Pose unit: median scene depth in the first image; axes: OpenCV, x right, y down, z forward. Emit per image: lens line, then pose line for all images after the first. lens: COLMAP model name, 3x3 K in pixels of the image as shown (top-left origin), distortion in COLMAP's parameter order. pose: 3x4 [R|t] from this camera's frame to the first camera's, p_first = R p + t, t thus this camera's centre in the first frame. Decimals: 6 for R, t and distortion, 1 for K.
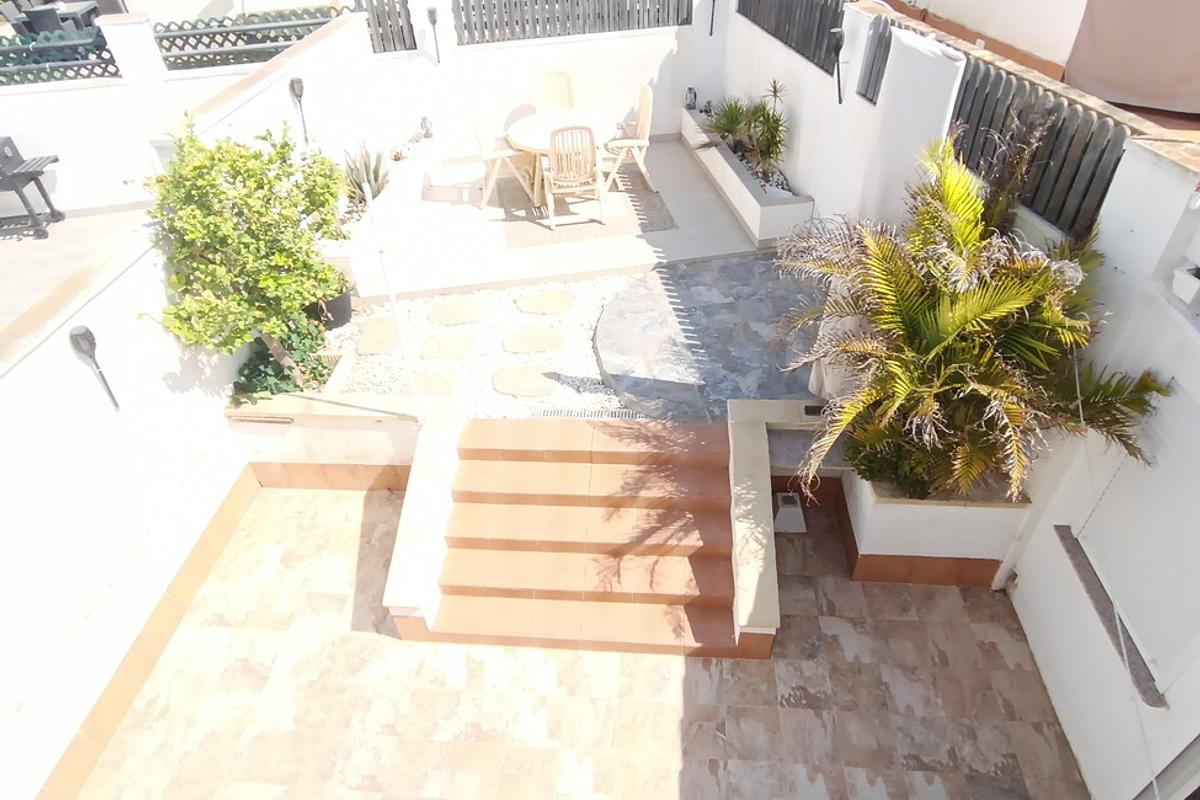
lens RADIAL K [[728.1, 0, 595.9], [0, 728.1, 393.0], [0, 0, 1]] dist [-0.033184, 0.022635]
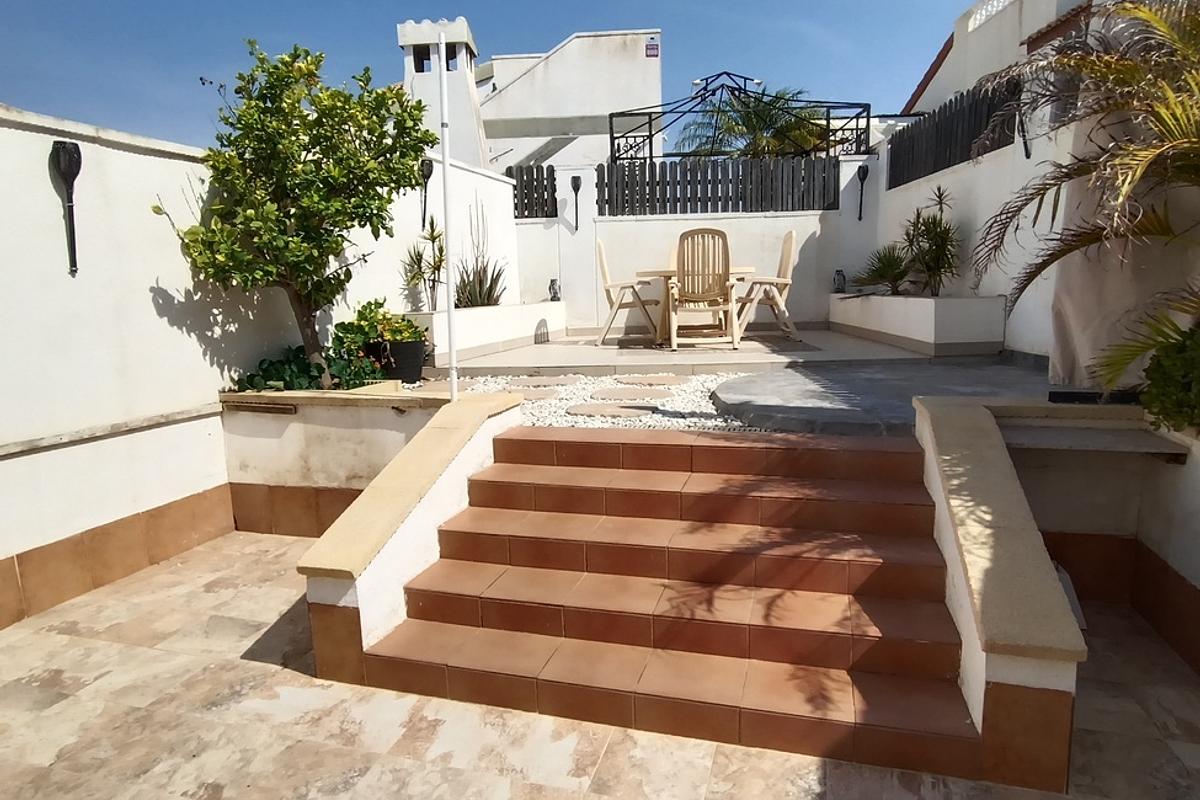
lens RADIAL K [[728.1, 0, 594.7], [0, 728.1, 400.7], [0, 0, 1]] dist [-0.033184, 0.022635]
pose [[0.977706, 0.047672, -0.204495, 0.041442], [-0.144673, 0.858780, -0.491494, 0.395352], [0.152185, 0.510122, 0.846531, 0.454608]]
